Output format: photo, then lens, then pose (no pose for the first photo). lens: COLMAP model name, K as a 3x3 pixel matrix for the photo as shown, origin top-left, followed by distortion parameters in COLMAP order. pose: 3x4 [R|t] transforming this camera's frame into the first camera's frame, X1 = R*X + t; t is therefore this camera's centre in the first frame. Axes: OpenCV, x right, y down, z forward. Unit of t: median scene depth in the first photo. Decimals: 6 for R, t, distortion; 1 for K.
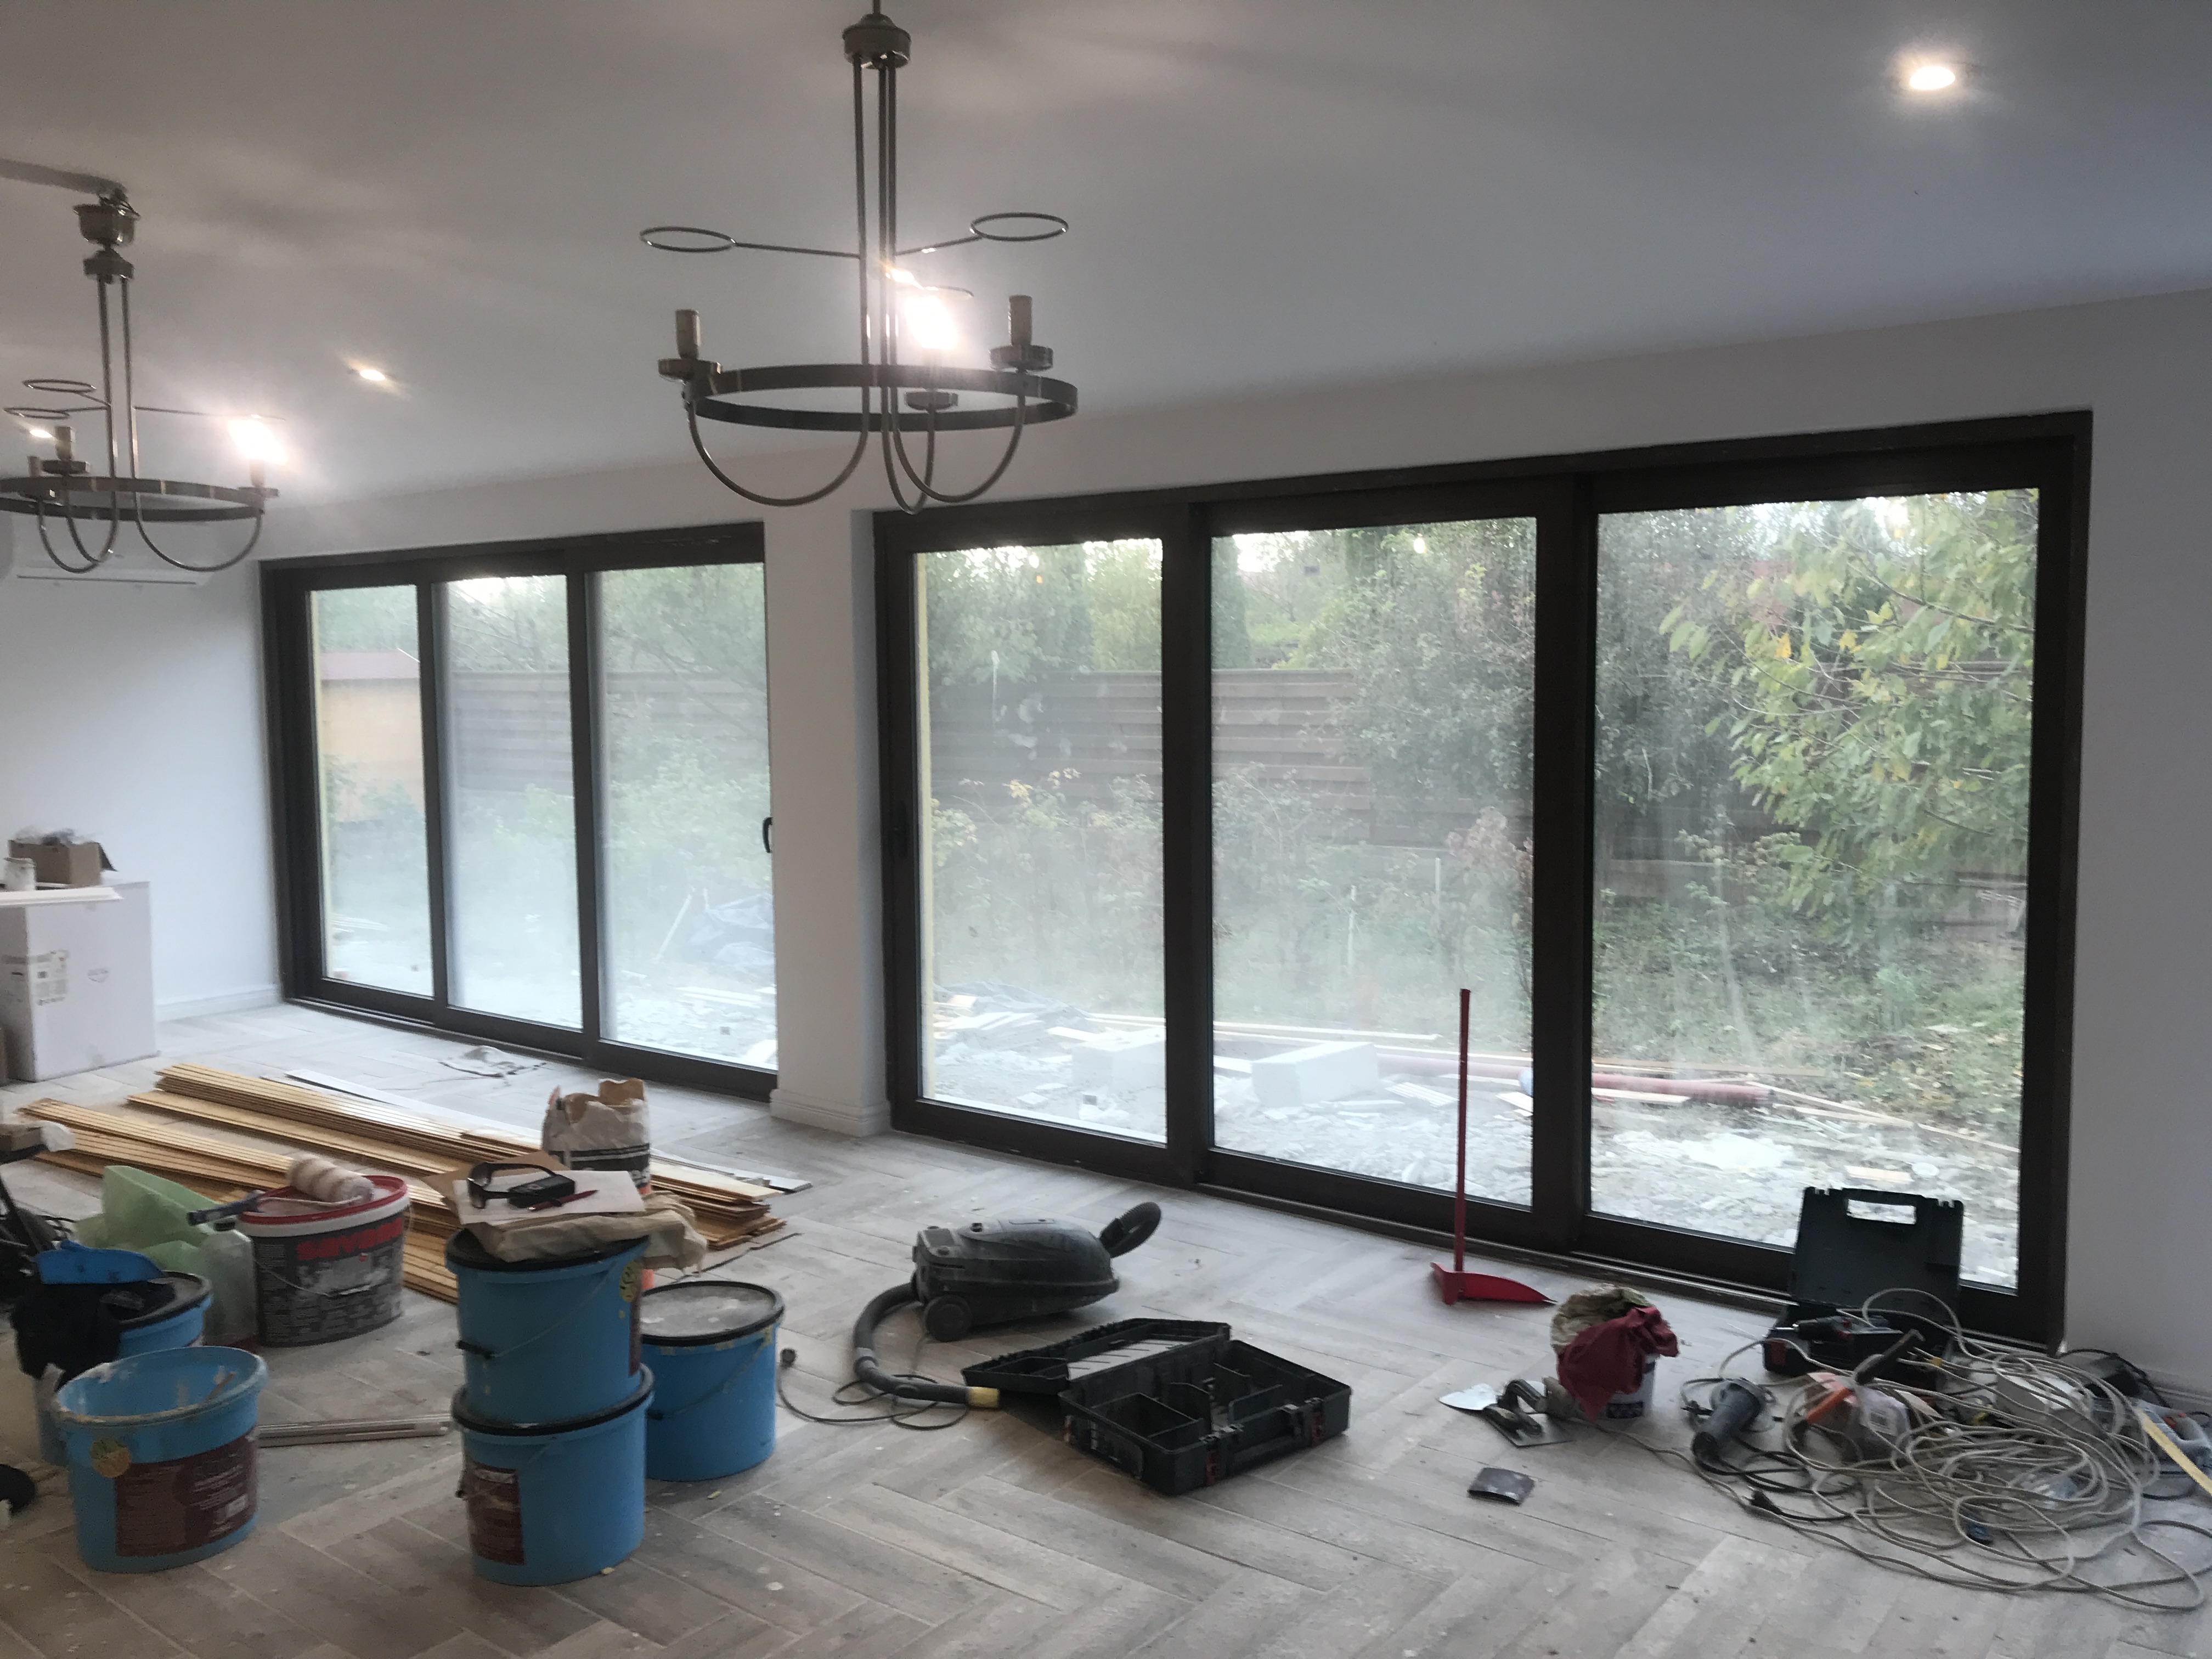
lens RADIAL K [[1810.7, 0, 1106.0], [0, 1810.7, 817.7], [0, 0, 1]] dist [0.048642, -0.052288]
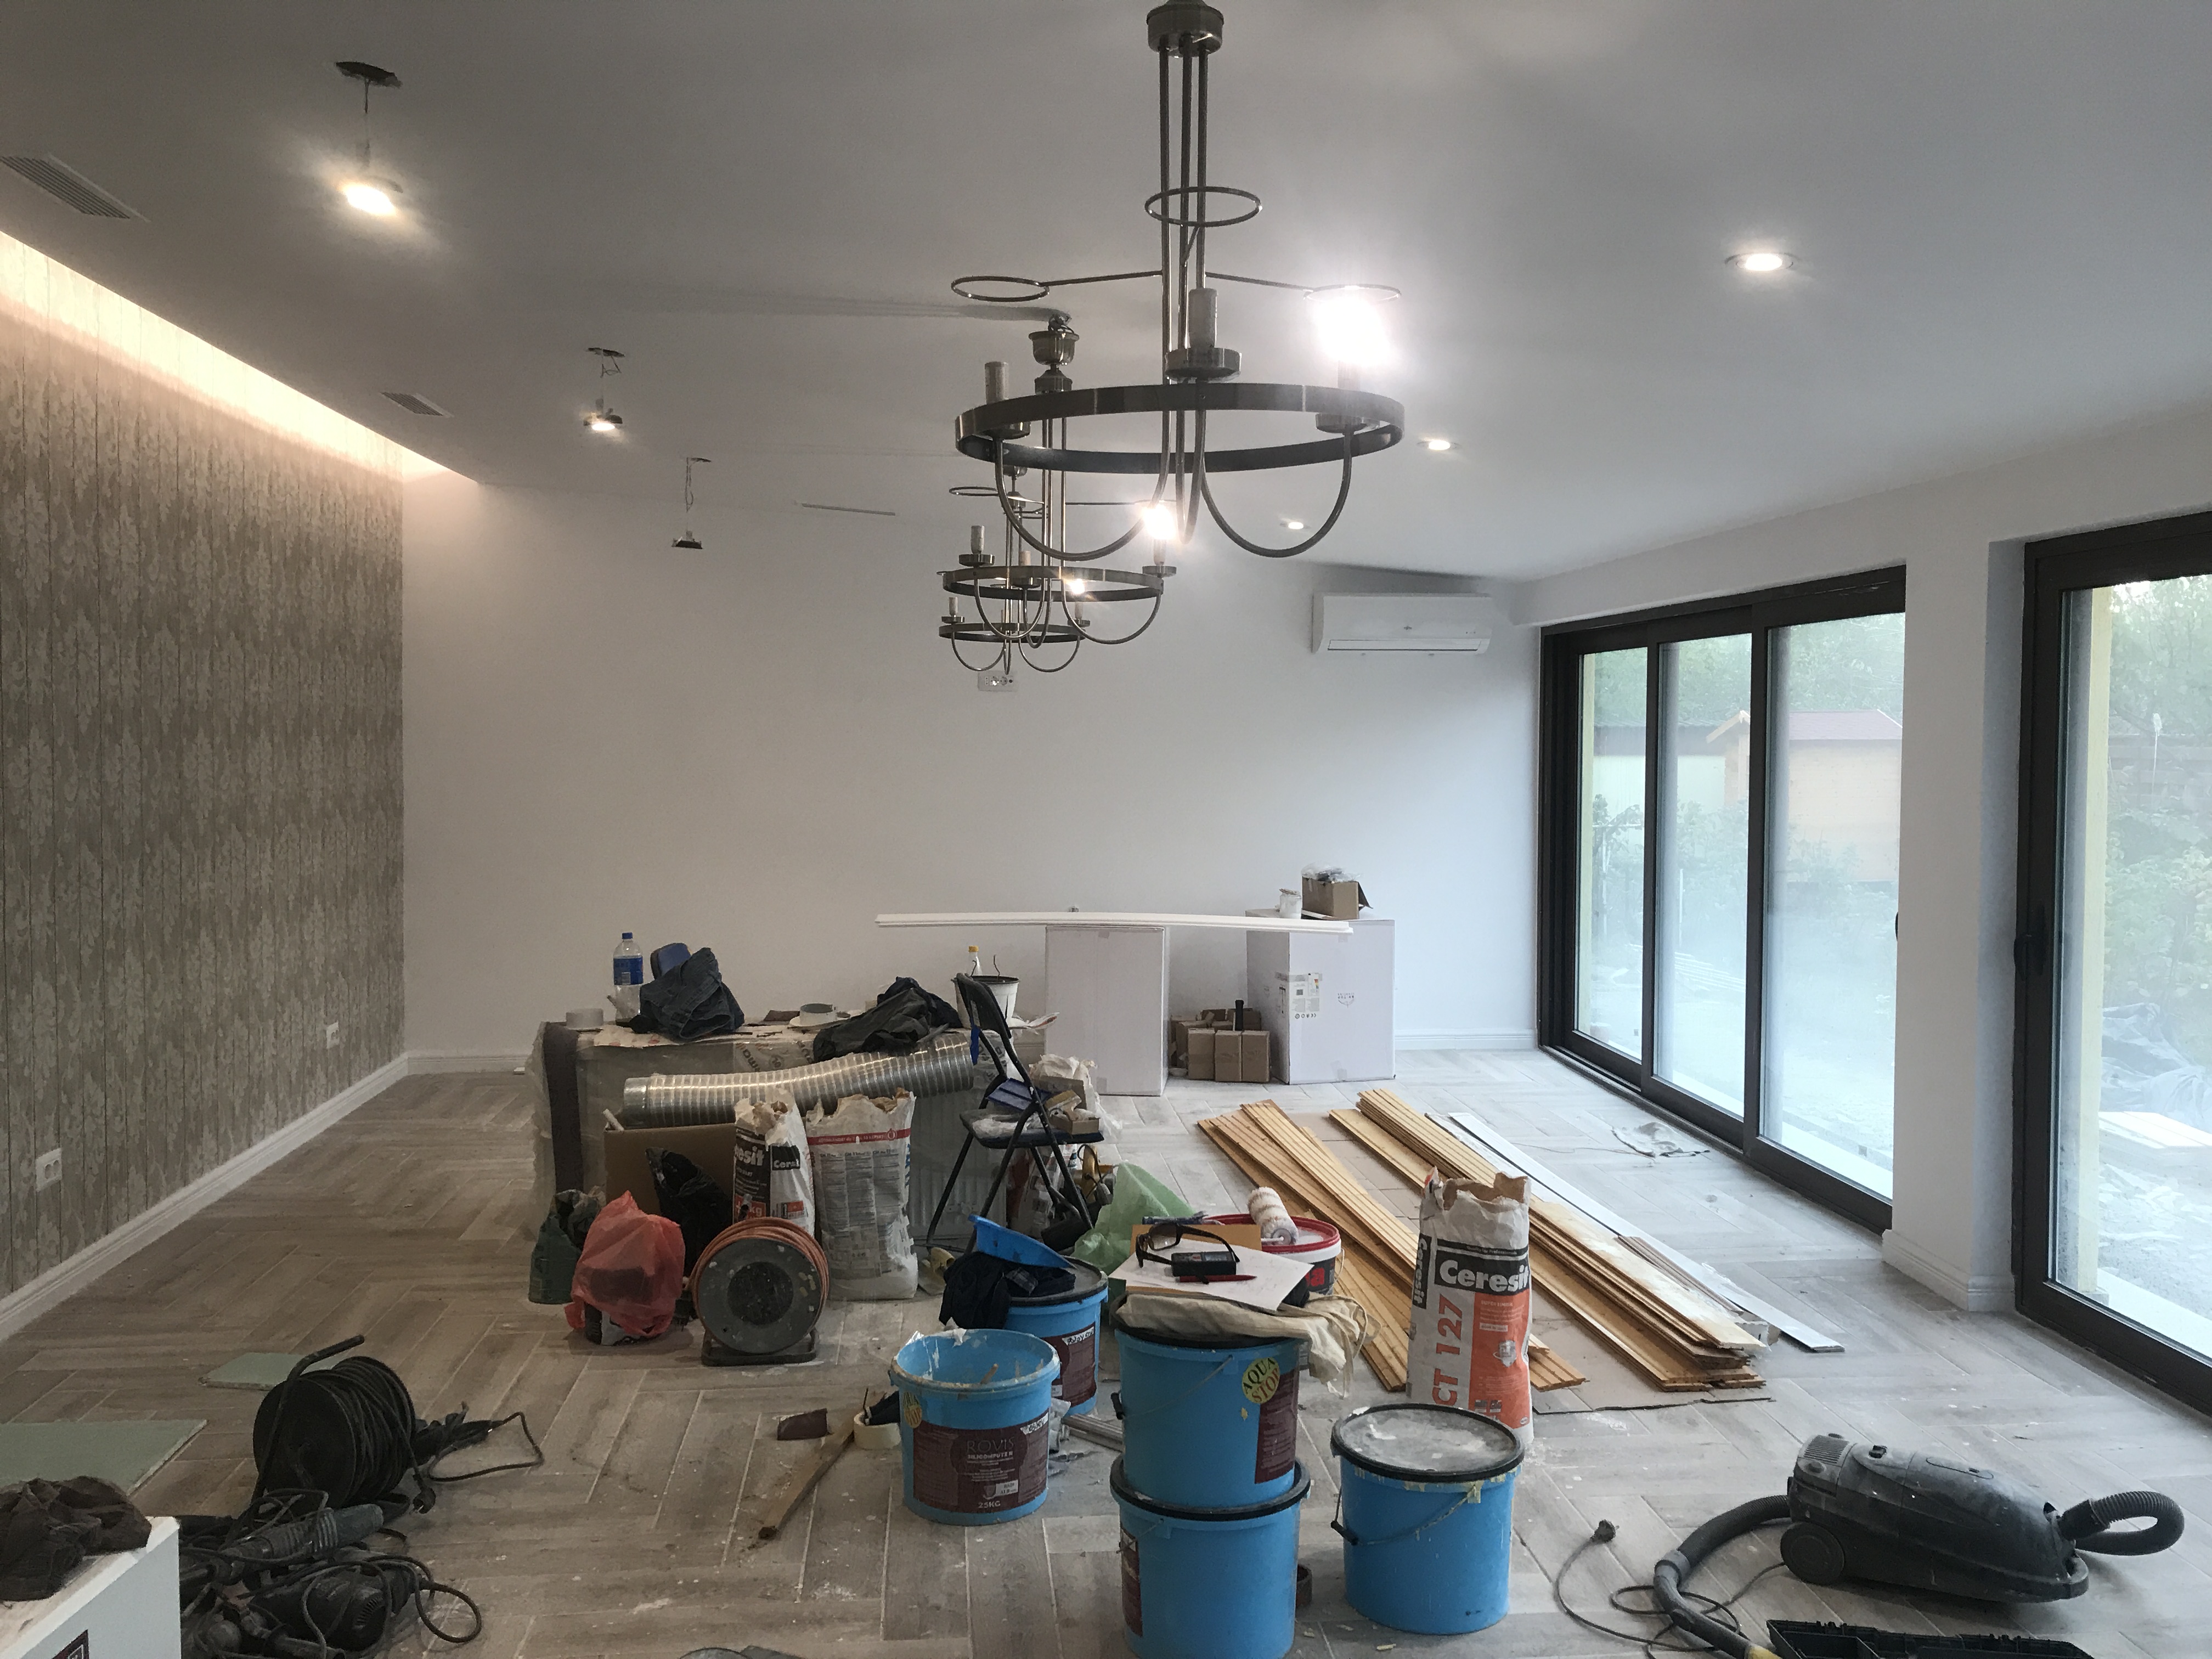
lens RADIAL K [[1810.7, 0, 1106.0], [0, 1810.7, 817.7], [0, 0, 1]] dist [0.048642, -0.052288]
pose [[0.684343, 0.046967, -0.727646, 0.261196], [-0.069855, 0.997556, -0.001309, -0.022722], [0.725807, 0.051725, 0.685951, 0.202586]]
